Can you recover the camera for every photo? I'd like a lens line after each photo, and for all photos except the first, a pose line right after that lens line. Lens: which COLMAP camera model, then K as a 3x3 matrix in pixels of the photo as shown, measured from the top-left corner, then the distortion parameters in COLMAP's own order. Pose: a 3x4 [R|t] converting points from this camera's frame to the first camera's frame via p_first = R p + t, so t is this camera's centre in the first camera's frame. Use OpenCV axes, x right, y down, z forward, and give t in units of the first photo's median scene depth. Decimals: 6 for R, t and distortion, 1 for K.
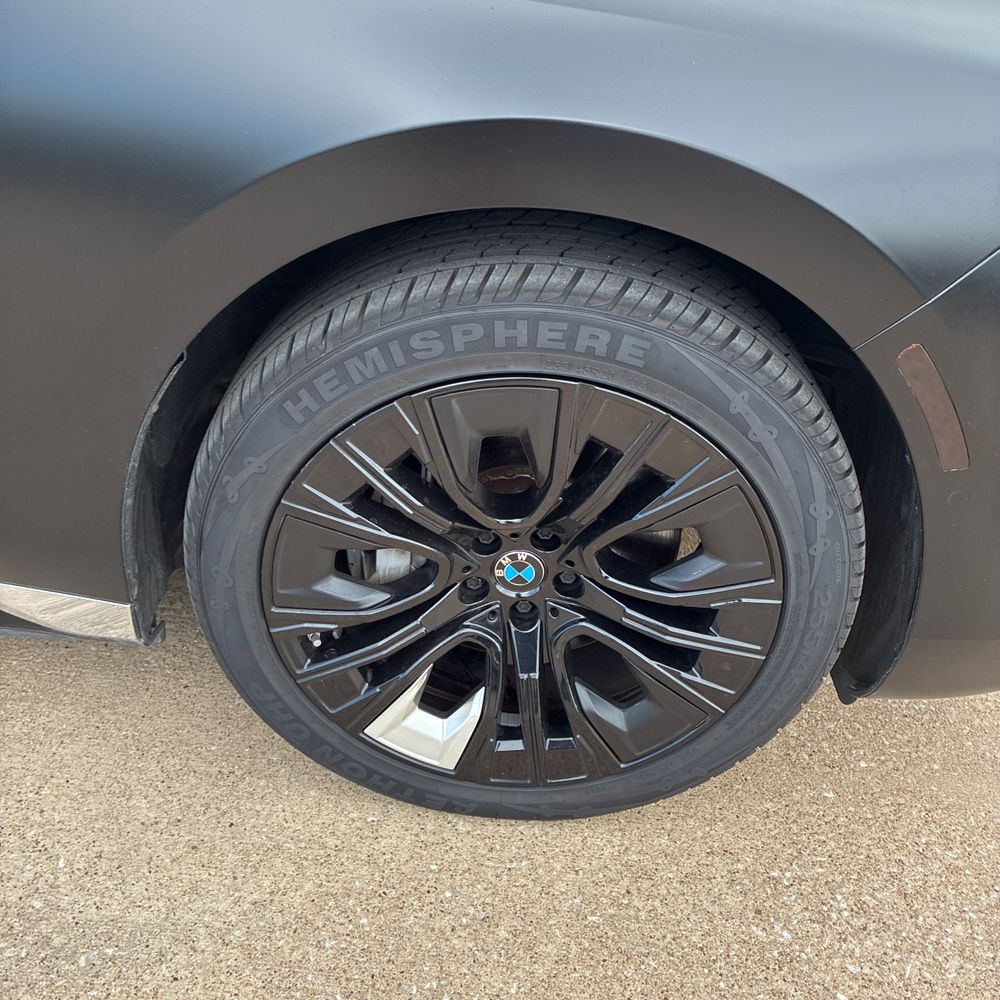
lens RADIAL K [[1045.0, 0, 510.2], [0, 1045.0, 481.9], [0, 0, 1]] dist [0.052155, -0.082425]
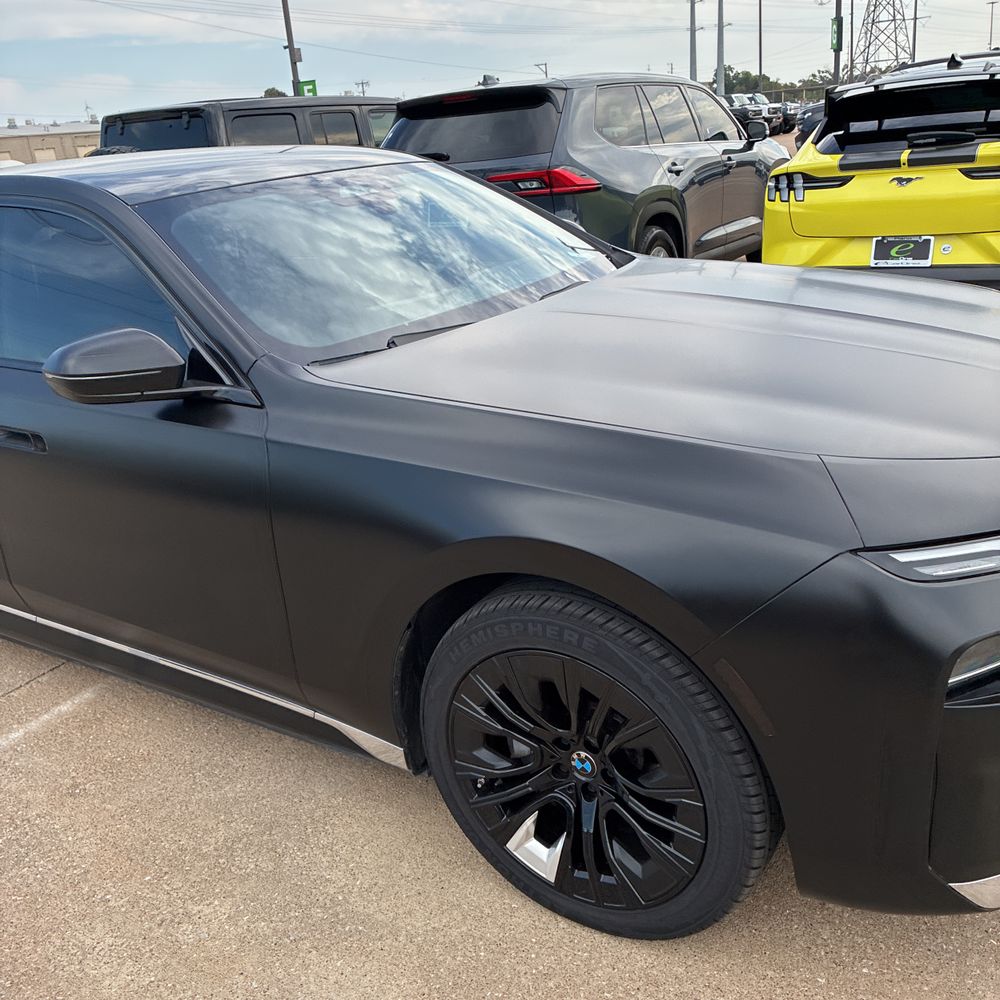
lens RADIAL K [[1024.2, 0, 487.8], [0, 1024.2, 490.9], [0, 0, 1]] dist [-0.001546, 0.035897]
pose [[0.840652, 0.020970, -0.541169, 0.787366], [-0.140791, 0.973356, -0.180988, -0.025572], [0.522955, 0.228340, 0.821206, -0.580844]]
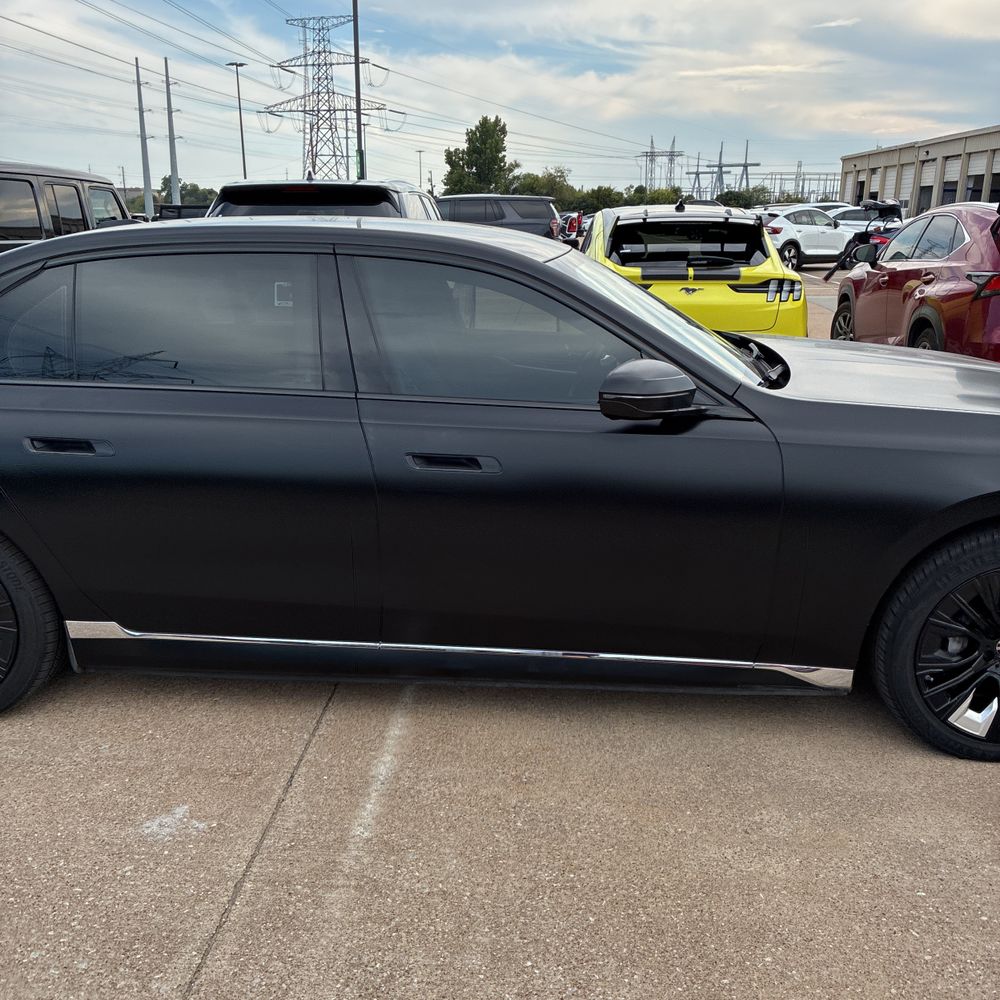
lens RADIAL K [[1012.6, 0, 500.0], [0, 1012.6, 500.0], [0, 0, 1]] dist [0.018429, 0.002240]
pose [[0.996322, -0.068418, -0.051590, -1.093461], [0.050505, 0.955246, -0.291468, 0.409417], [0.069222, 0.287791, 0.955188, -1.614533]]
